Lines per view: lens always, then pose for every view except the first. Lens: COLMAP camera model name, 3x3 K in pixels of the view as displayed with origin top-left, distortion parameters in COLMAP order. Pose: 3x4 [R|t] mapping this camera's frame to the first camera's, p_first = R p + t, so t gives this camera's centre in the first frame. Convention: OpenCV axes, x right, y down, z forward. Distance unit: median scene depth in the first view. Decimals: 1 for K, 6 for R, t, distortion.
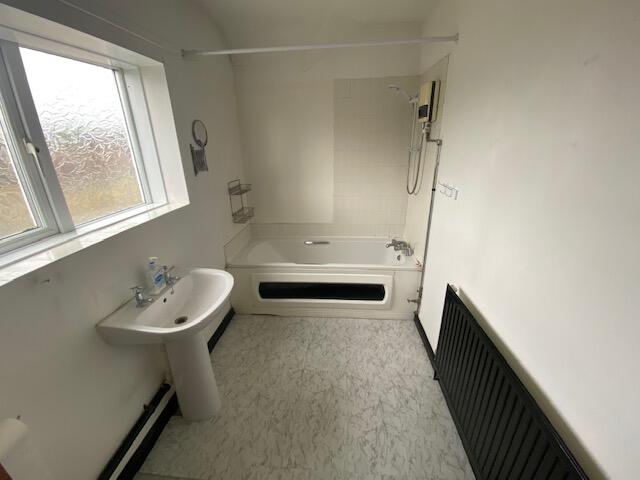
lens RADIAL K [[269.7, 0, 320.0], [0, 269.7, 240.0], [0, 0, 1]] dist [-0.000922, -0.000475]
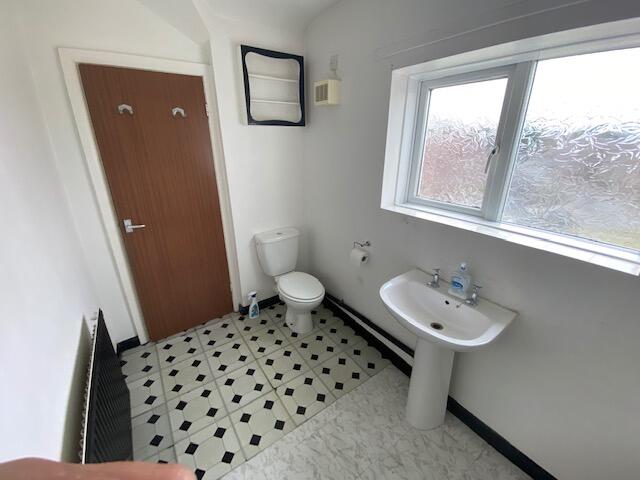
lens RADIAL K [[269.7, 0, 320.0], [0, 269.7, 240.0], [0, 0, 1]] dist [-0.000922, -0.000475]
pose [[-0.770281, 0.245886, -0.588394, 0.331736], [-0.215872, 0.767662, 0.603403, -0.460728], [0.600056, 0.591807, -0.538235, 1.093715]]
